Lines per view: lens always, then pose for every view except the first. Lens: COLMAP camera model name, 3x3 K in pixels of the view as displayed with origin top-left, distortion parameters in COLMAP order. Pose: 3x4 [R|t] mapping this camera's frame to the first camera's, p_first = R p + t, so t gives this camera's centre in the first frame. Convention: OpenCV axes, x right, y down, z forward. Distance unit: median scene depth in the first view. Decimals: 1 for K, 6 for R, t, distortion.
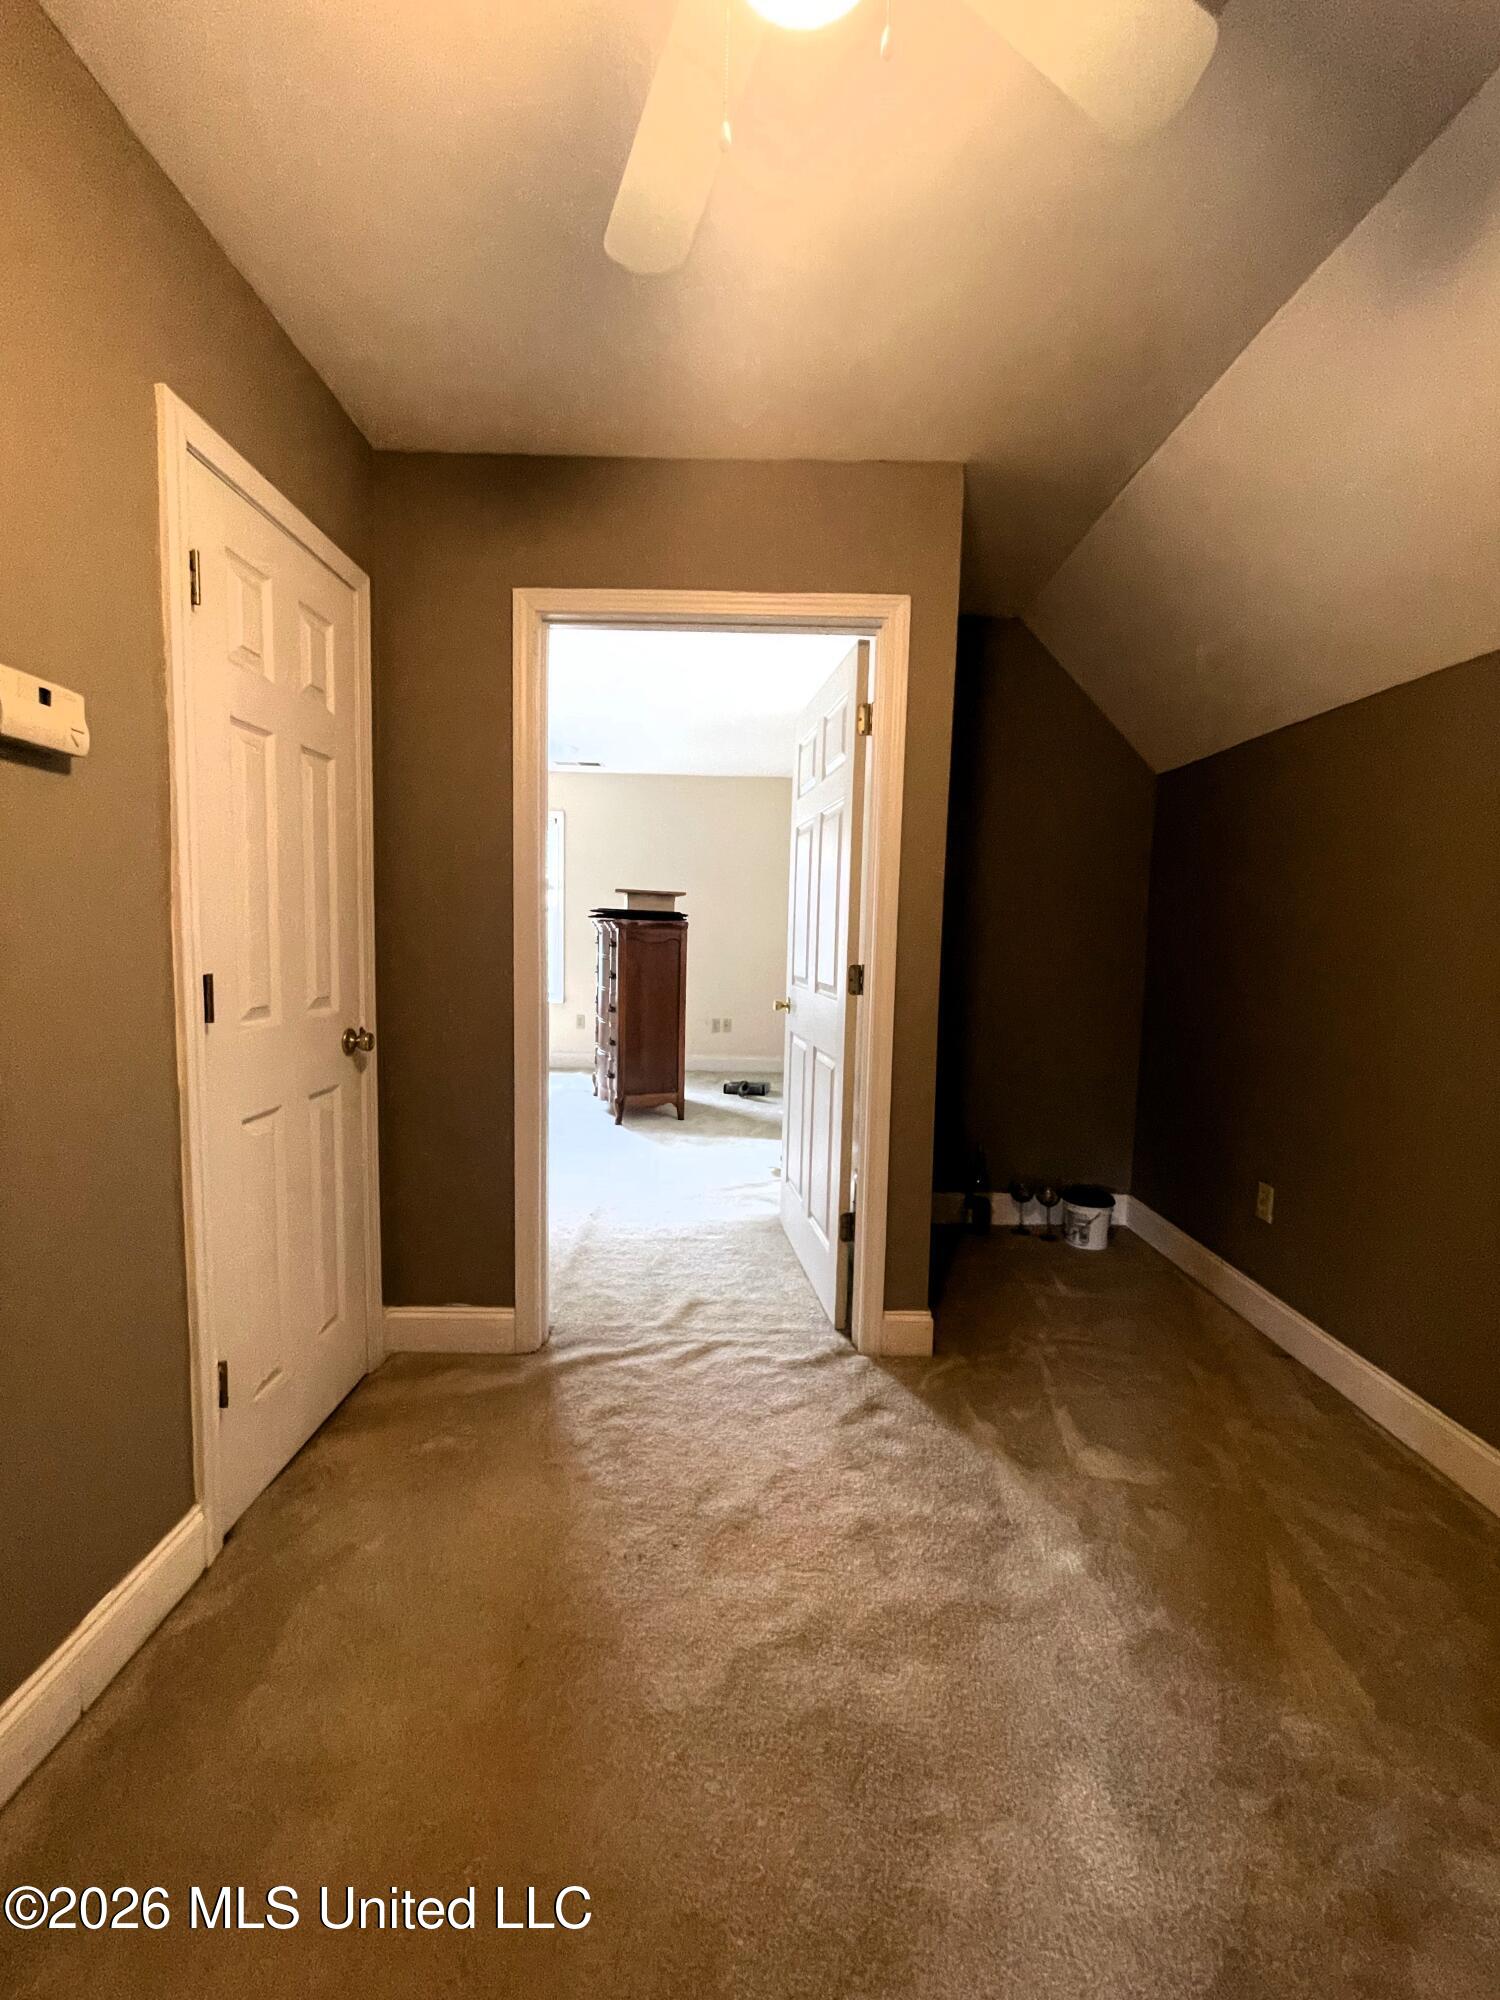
lens RADIAL K [[806.9, 0, 759.2], [0, 806.9, 1001.0], [0, 0, 1]] dist [-0.002787, 0.002000]
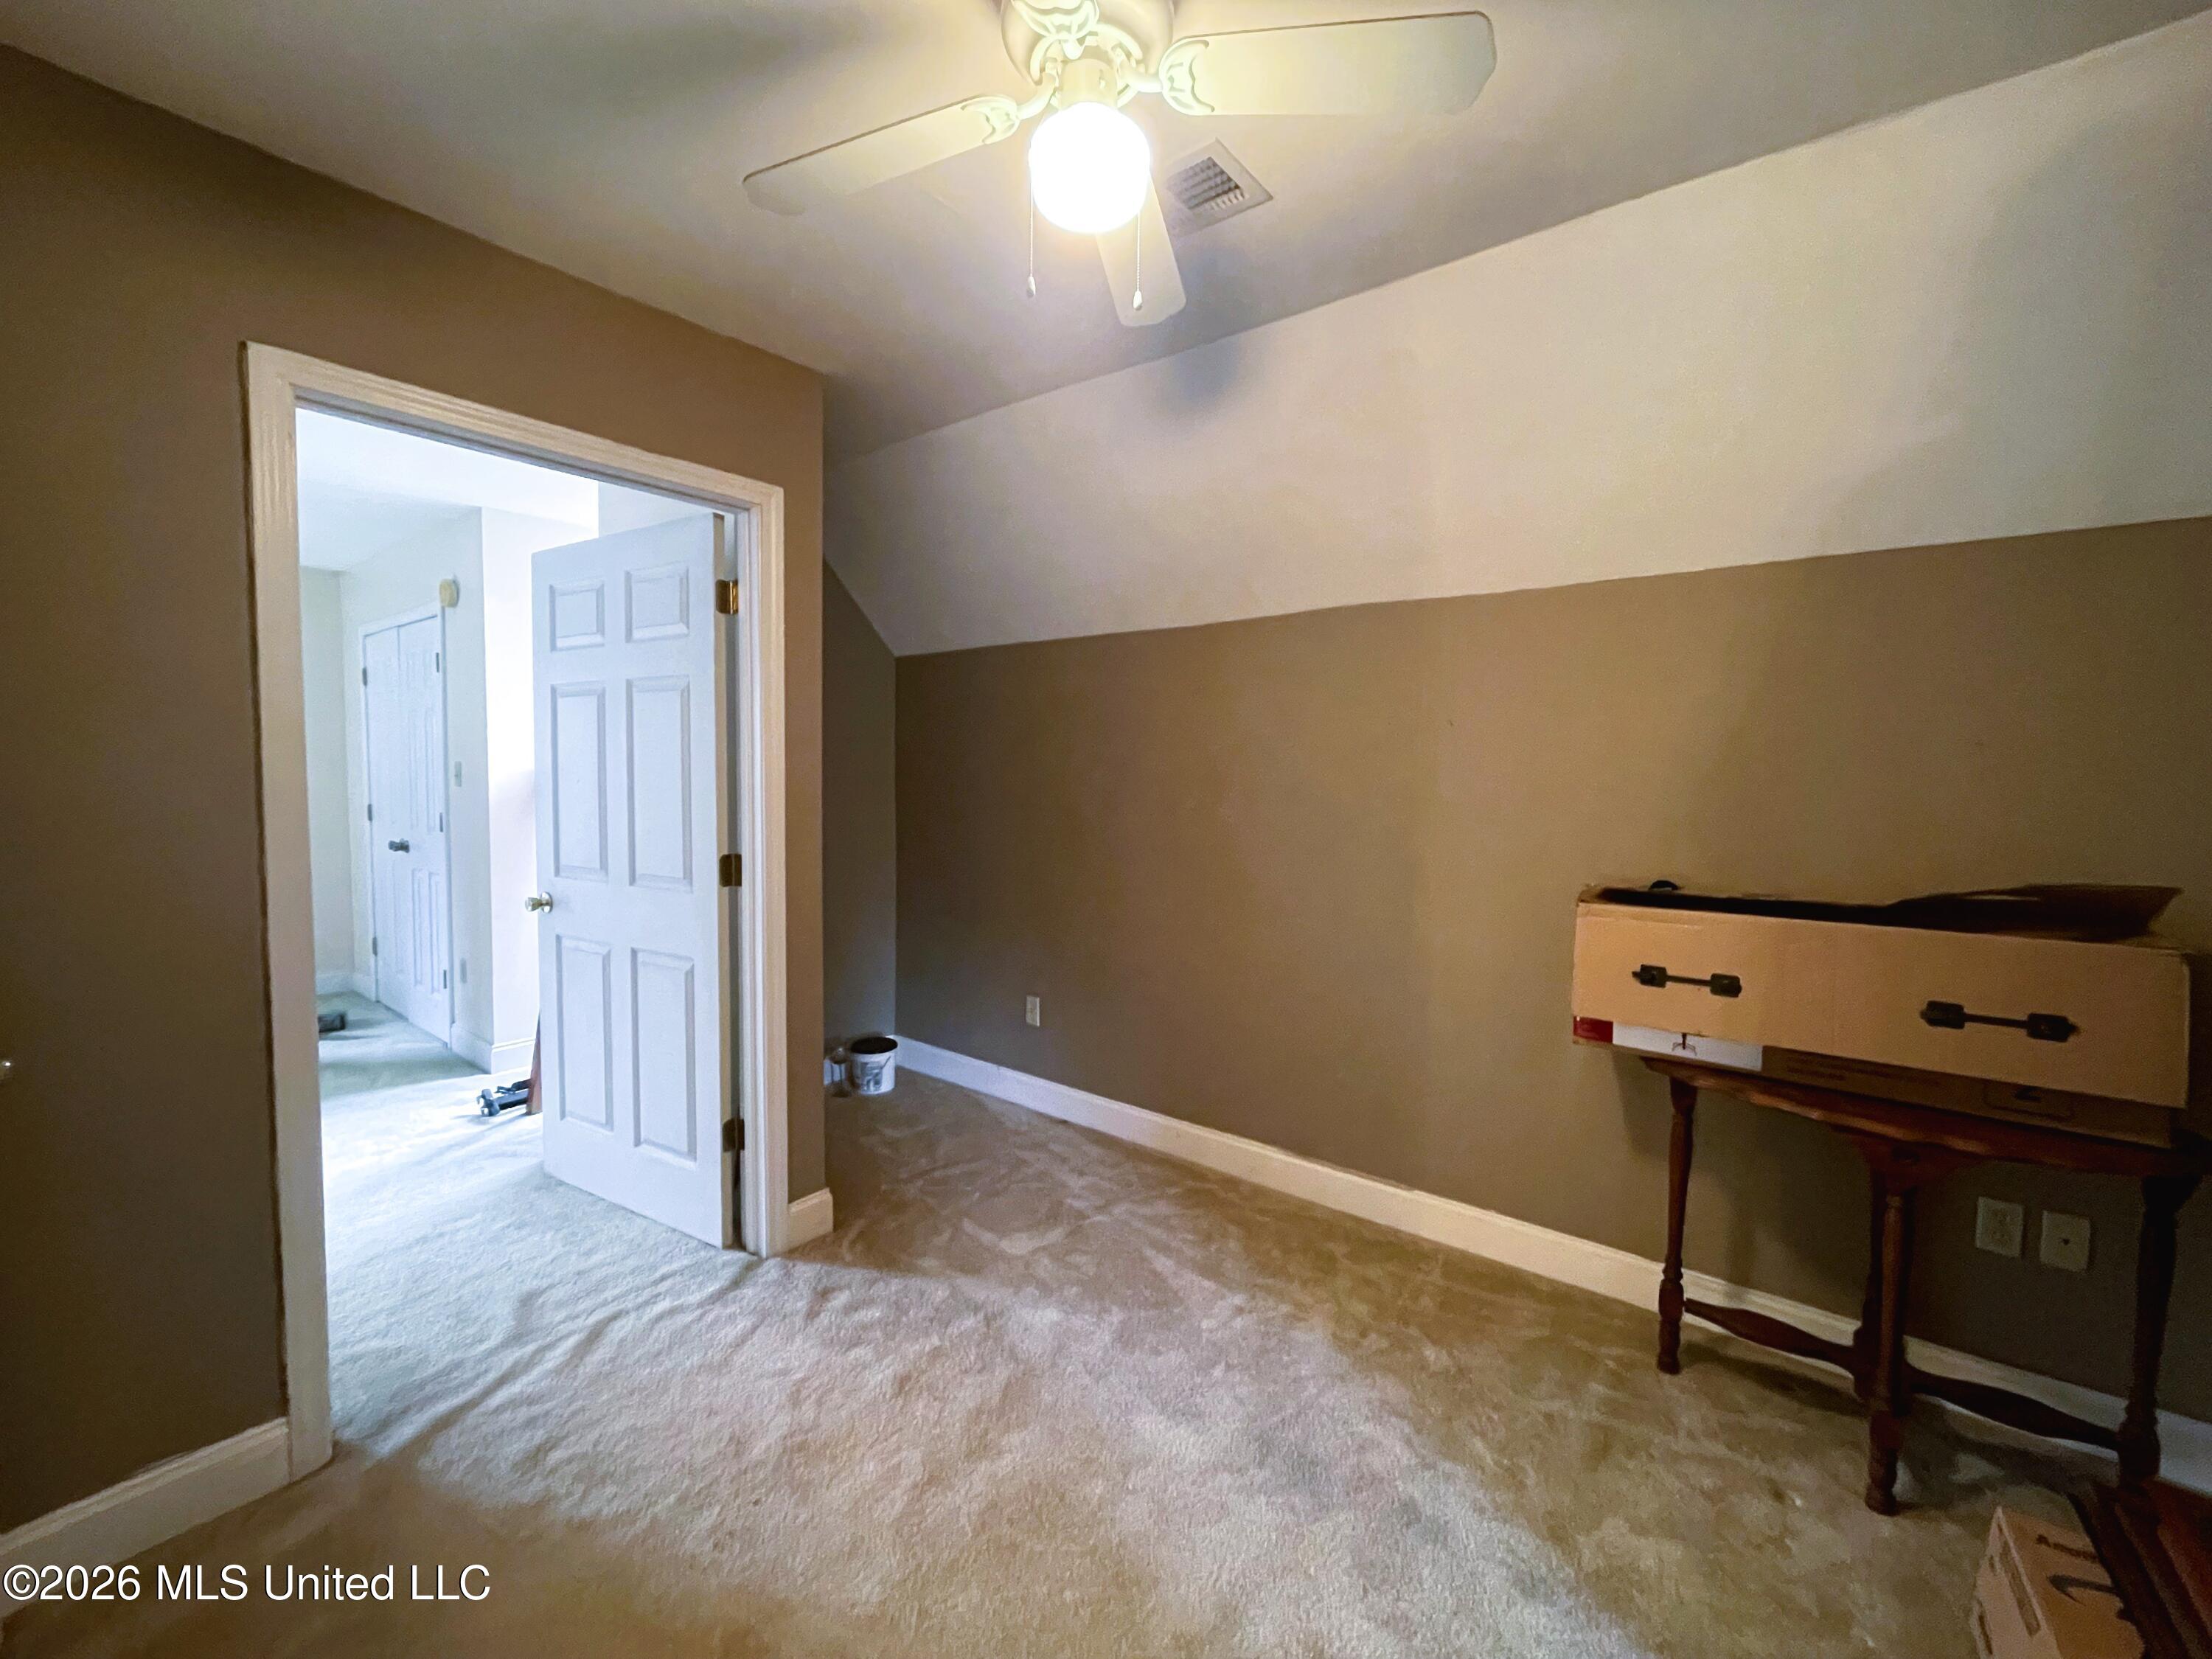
lens RADIAL K [[892.5, 0, 1097.8], [0, 892.5, 822.6], [0, 0, 1]] dist [-0.002787, 0.002000]
pose [[0.636320, -0.055641, 0.769416, -0.431851], [0.070324, 0.997426, 0.013970, -0.069528], [-0.768213, 0.045219, 0.638595, -0.000280]]
